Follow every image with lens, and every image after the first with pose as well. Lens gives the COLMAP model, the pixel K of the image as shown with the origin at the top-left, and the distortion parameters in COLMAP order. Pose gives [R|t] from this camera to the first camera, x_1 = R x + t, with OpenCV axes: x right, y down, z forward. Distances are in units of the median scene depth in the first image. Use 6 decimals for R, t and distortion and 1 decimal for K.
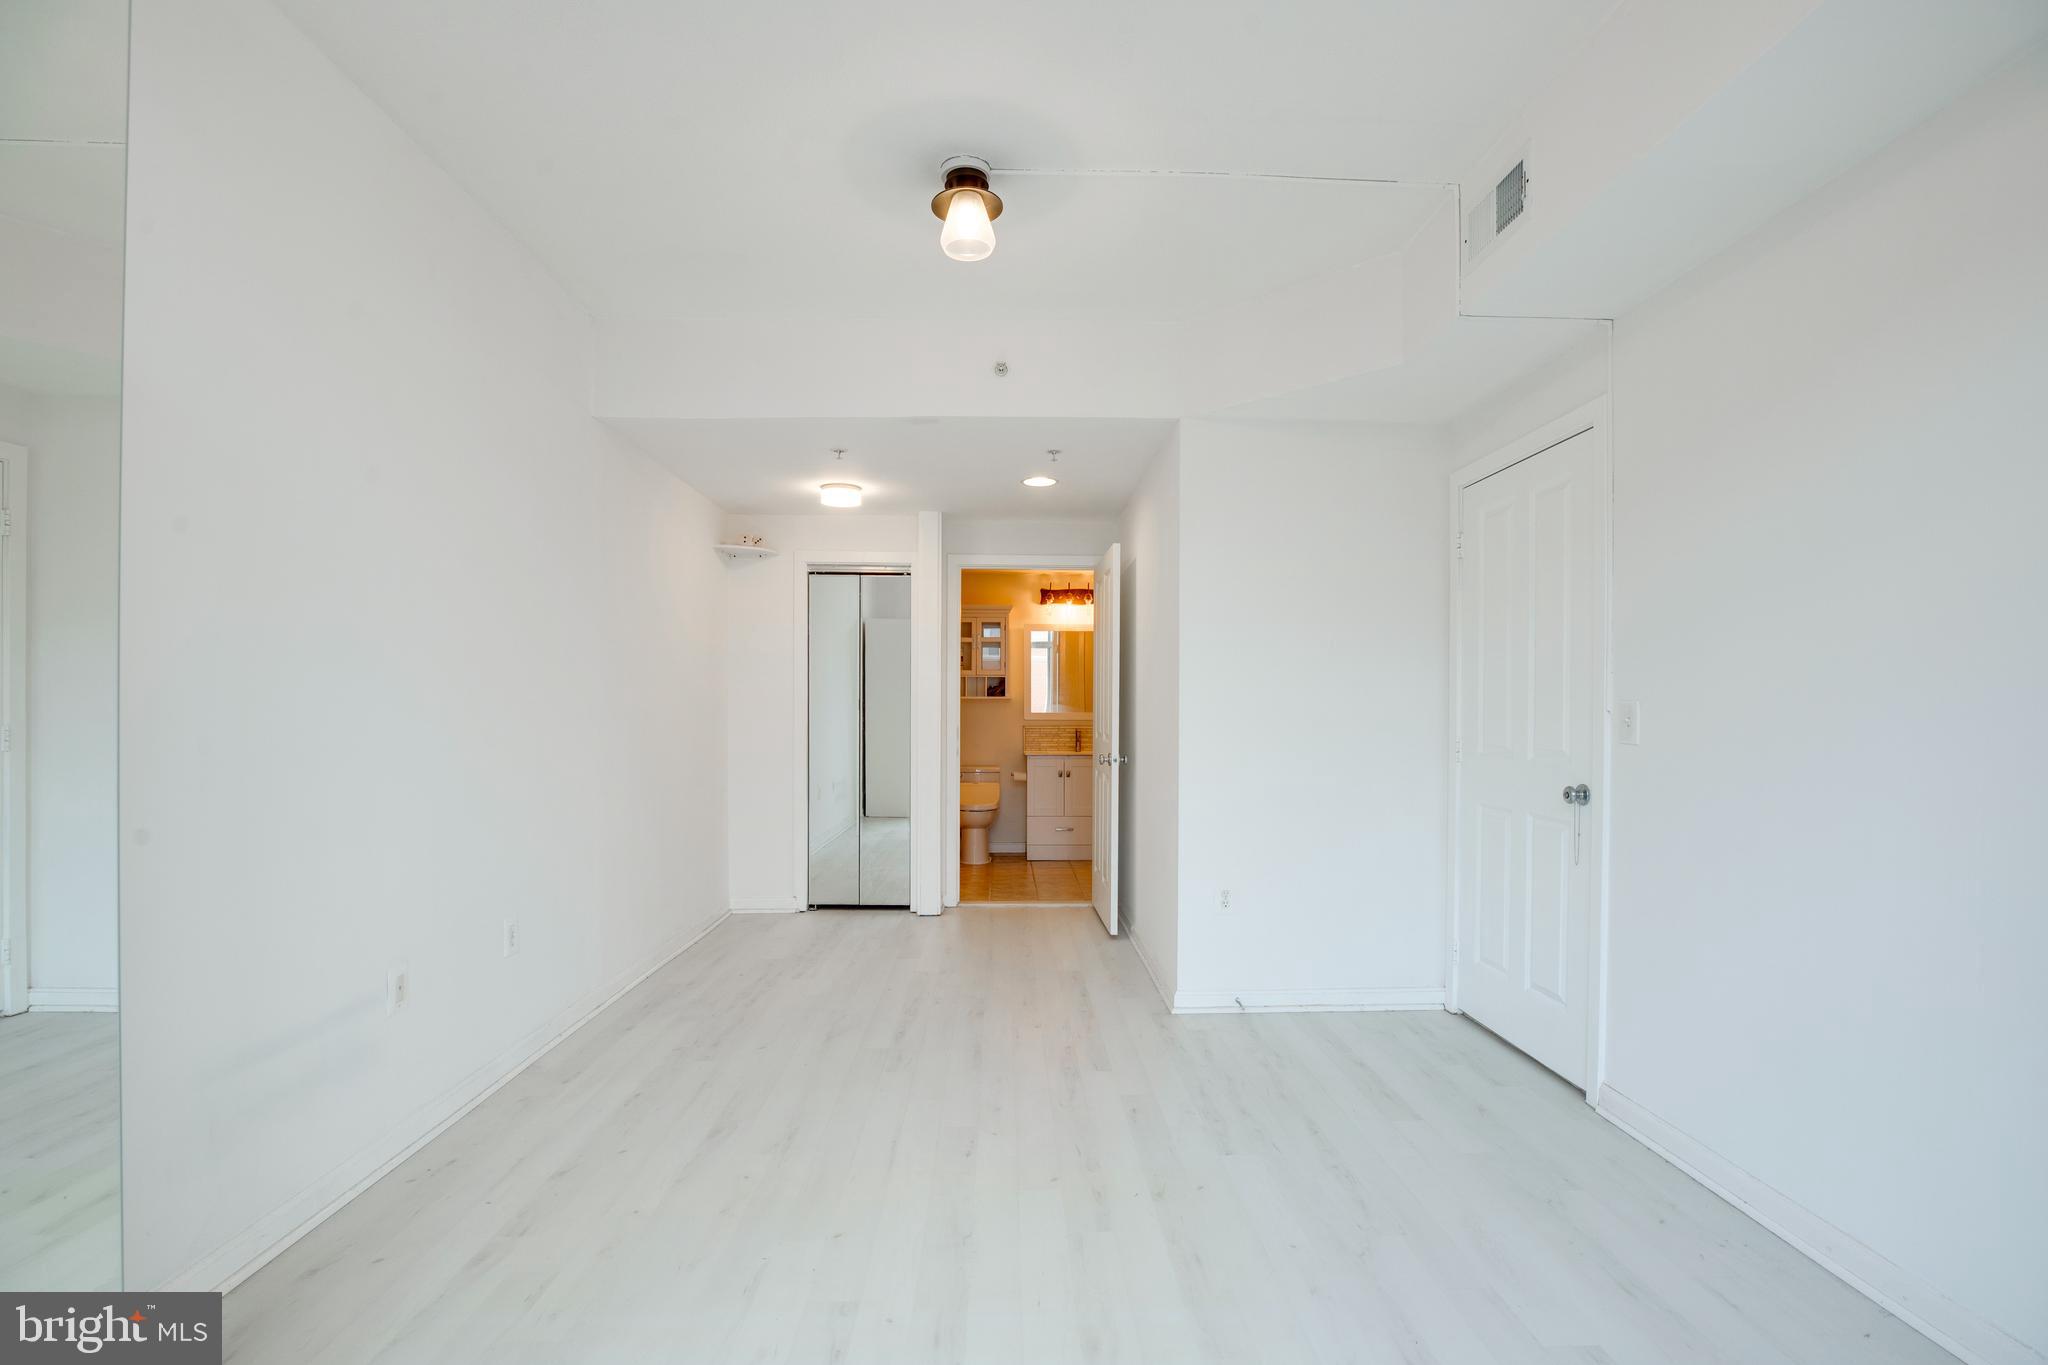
lens RADIAL K [[978.4, 0, 1031.8], [0, 978.4, 720.9], [0, 0, 1]] dist [-0.032636, 0.006637]
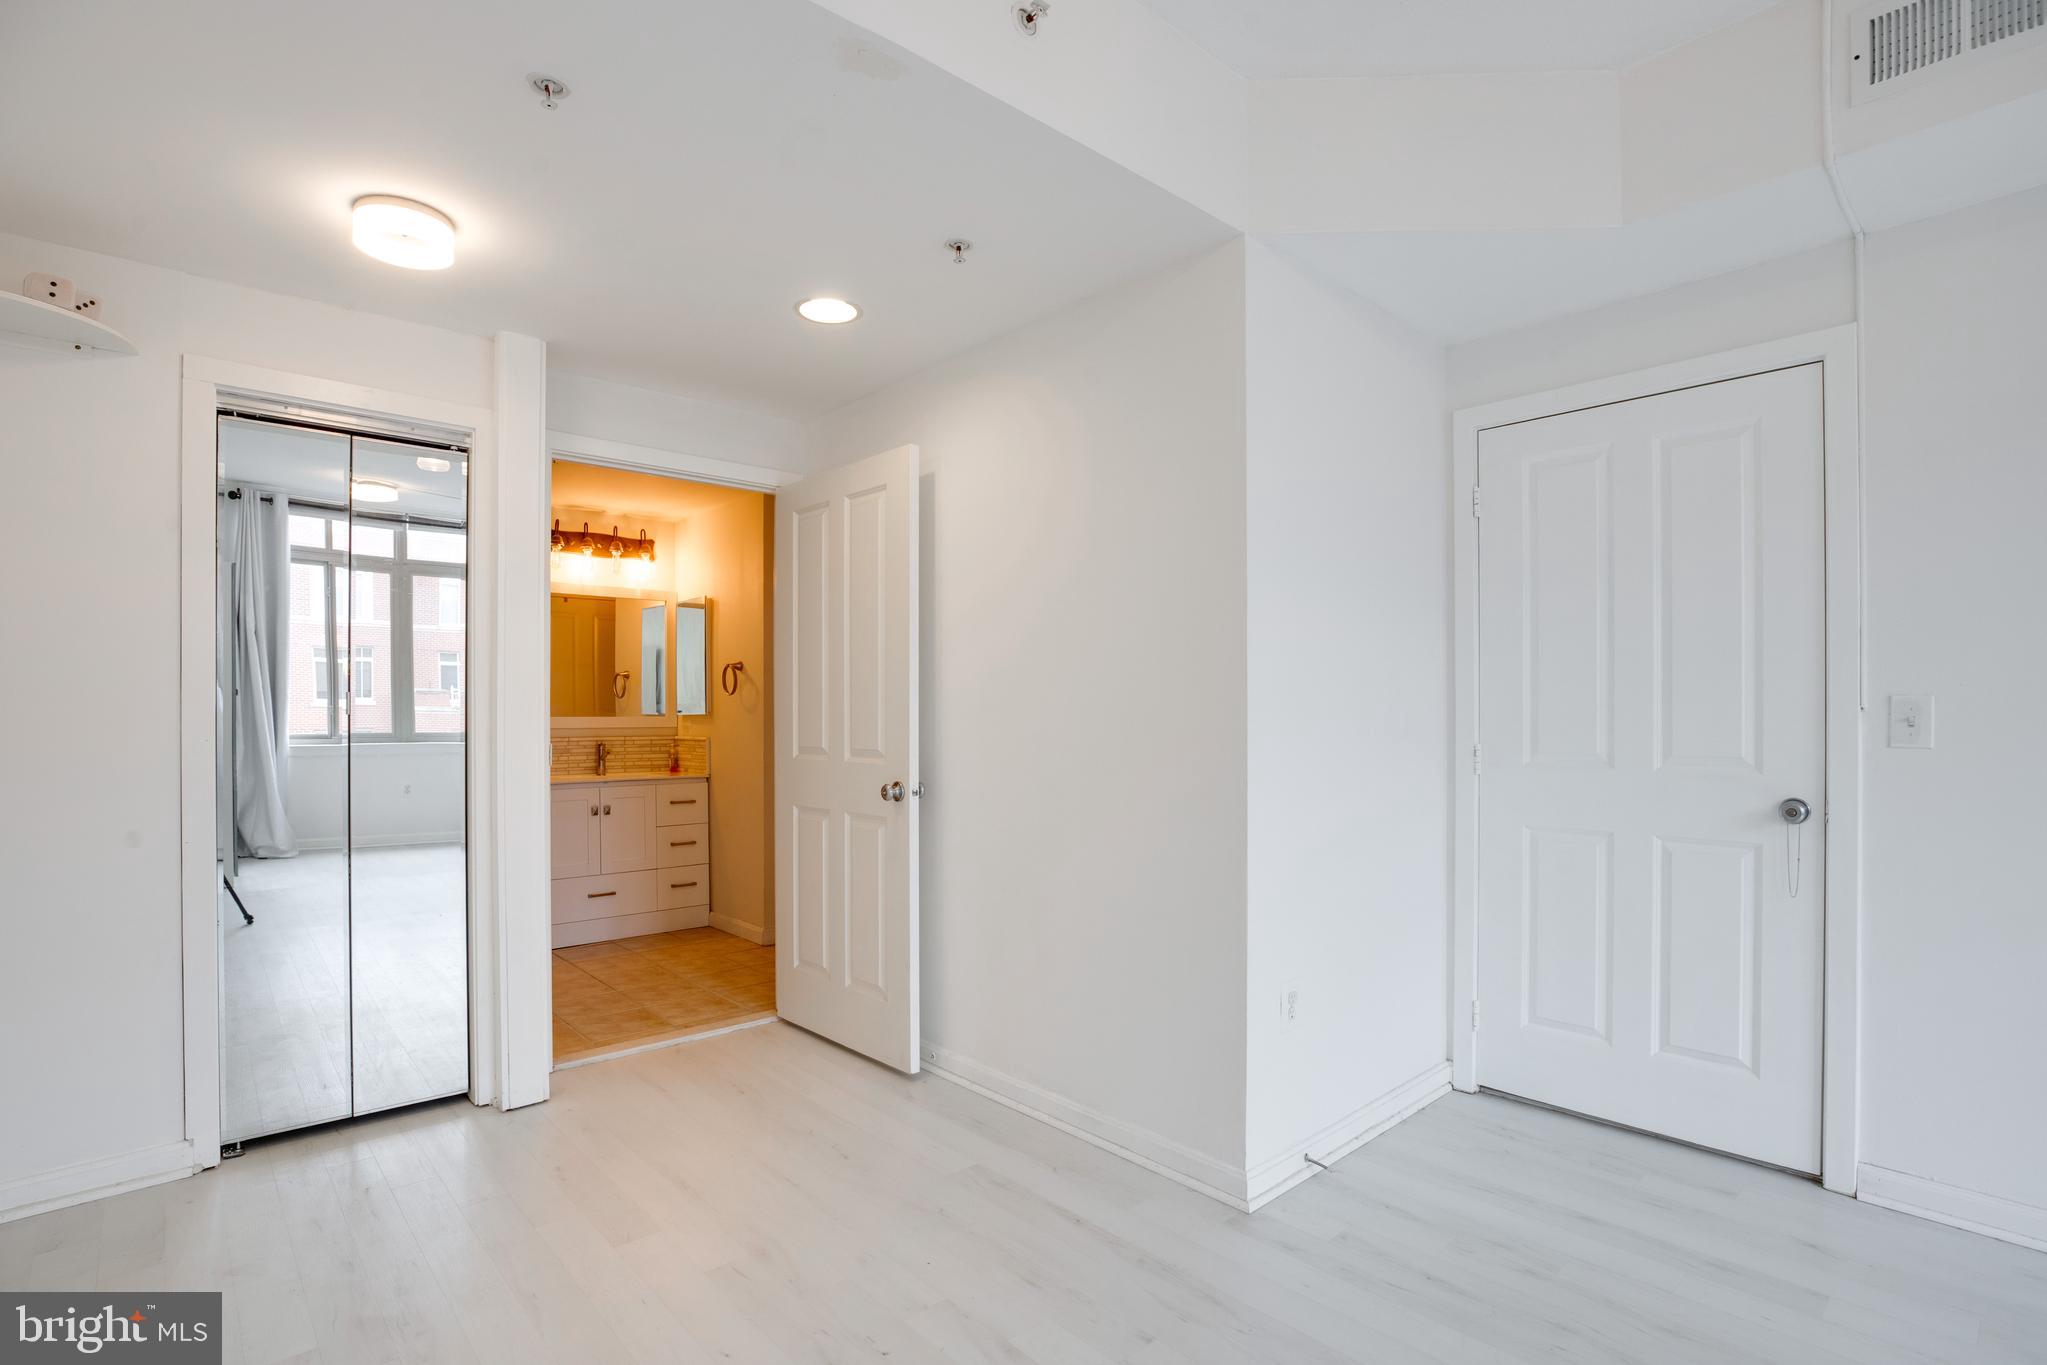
lens RADIAL K [[977.9, 0, 1018.4], [0, 977.9, 712.8], [0, 0, 1]] dist [-0.032636, 0.006637]
pose [[0.758752, -0.002098, 0.651376, -0.236863], [0.011128, 0.999891, -0.009743, -0.002671], [-0.651285, 0.014641, 0.758692, 0.425201]]
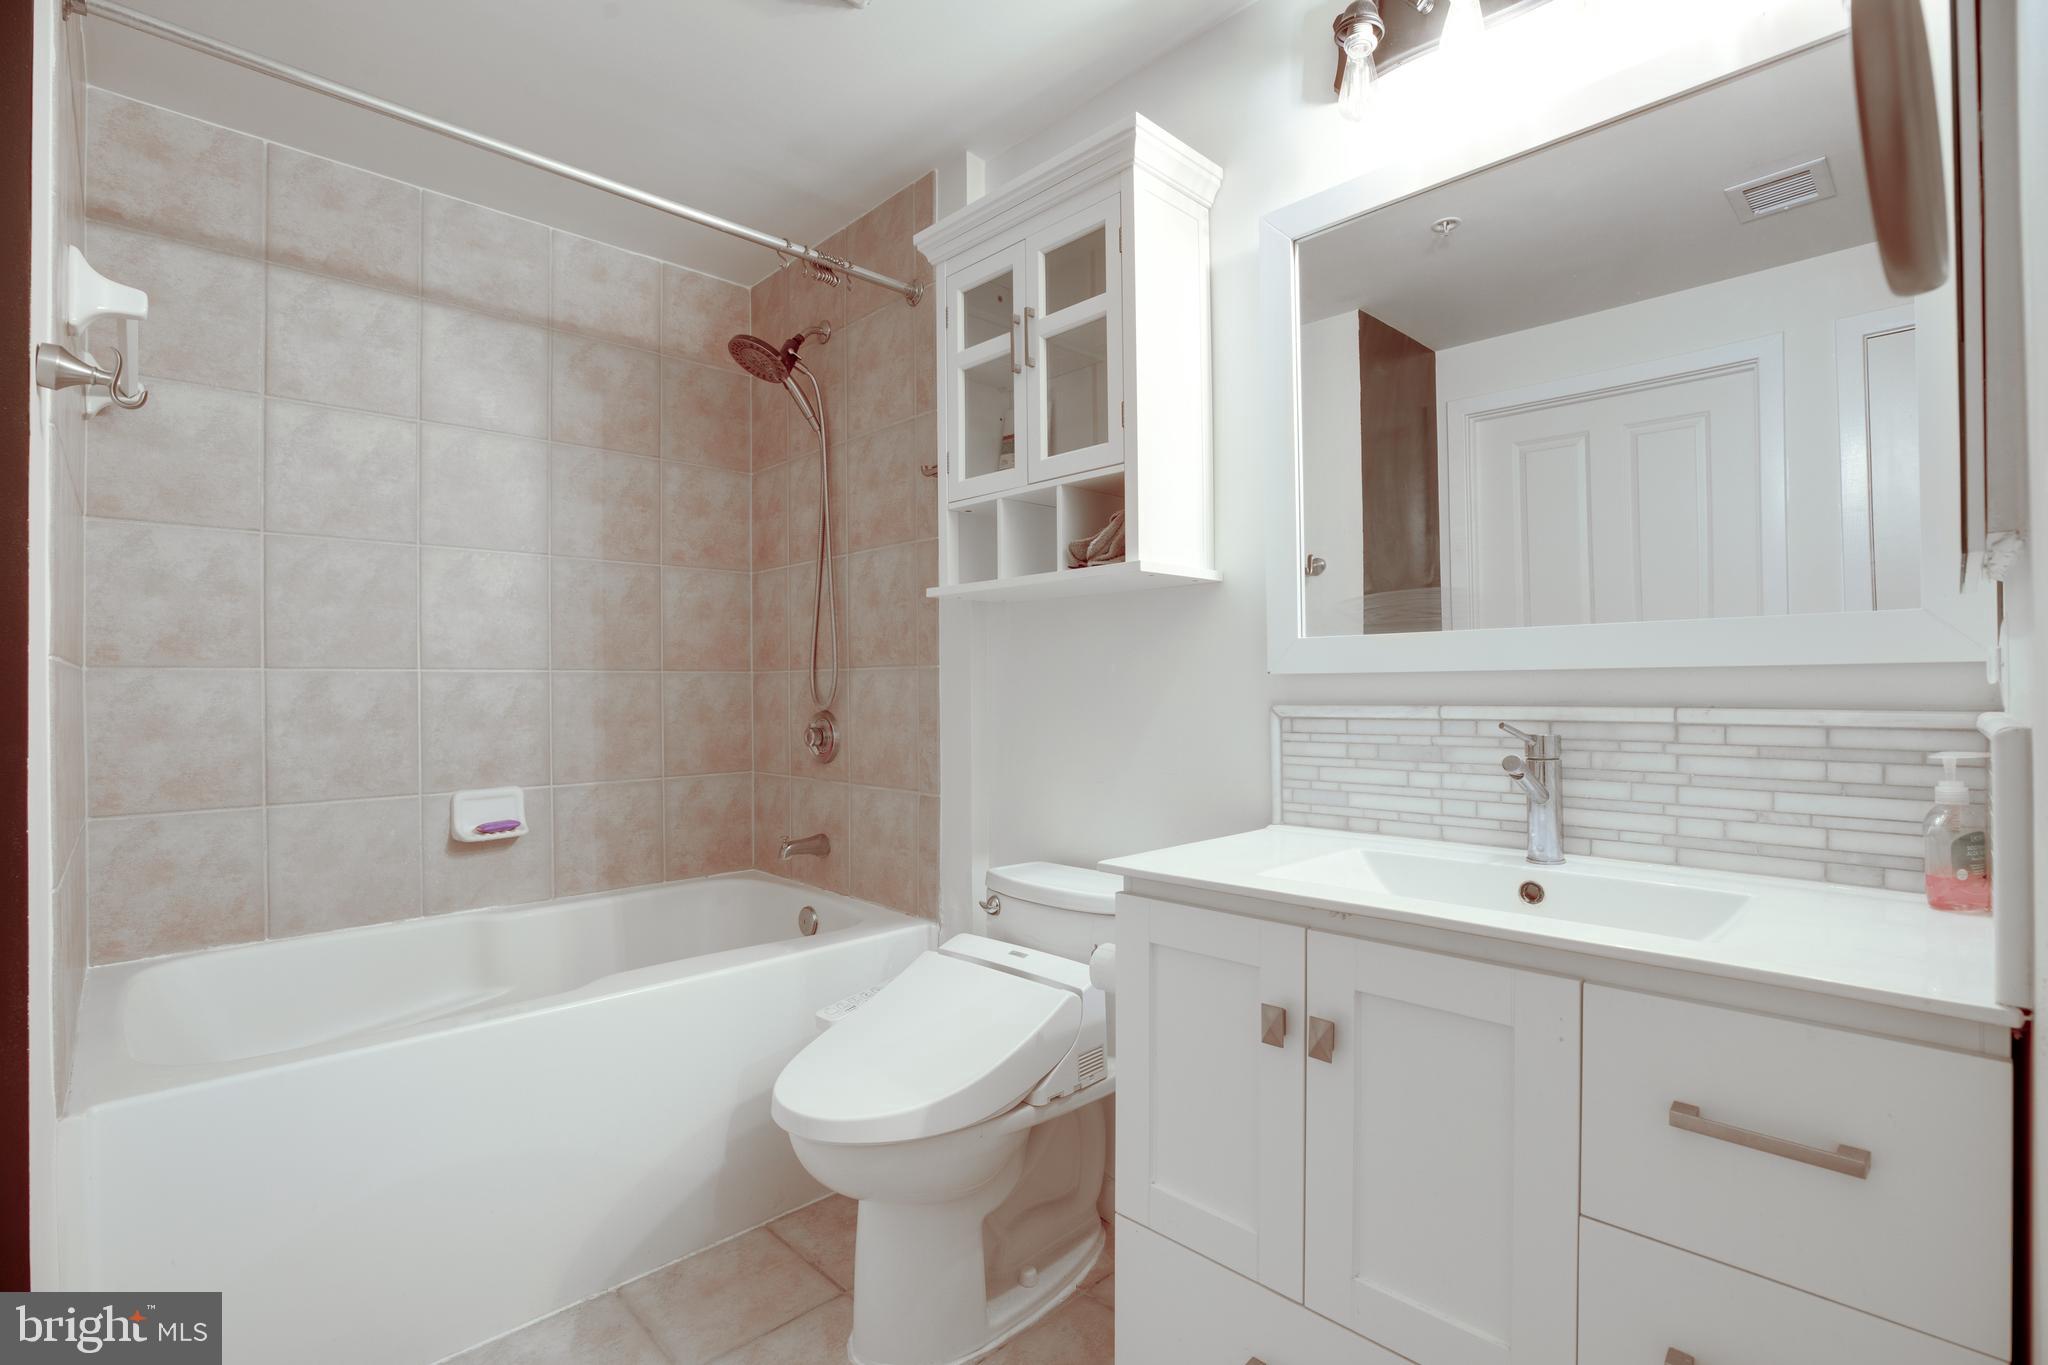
lens RADIAL K [[978.4, 0, 1017.8], [0, 978.4, 680.8], [0, 0, 1]] dist [-0.032636, 0.006637]
pose [[0.682167, -0.009198, -0.731139, 0.148374], [-0.000377, 0.999916, -0.012931, 0.004243], [0.731197, 0.009097, 0.682106, 1.149140]]
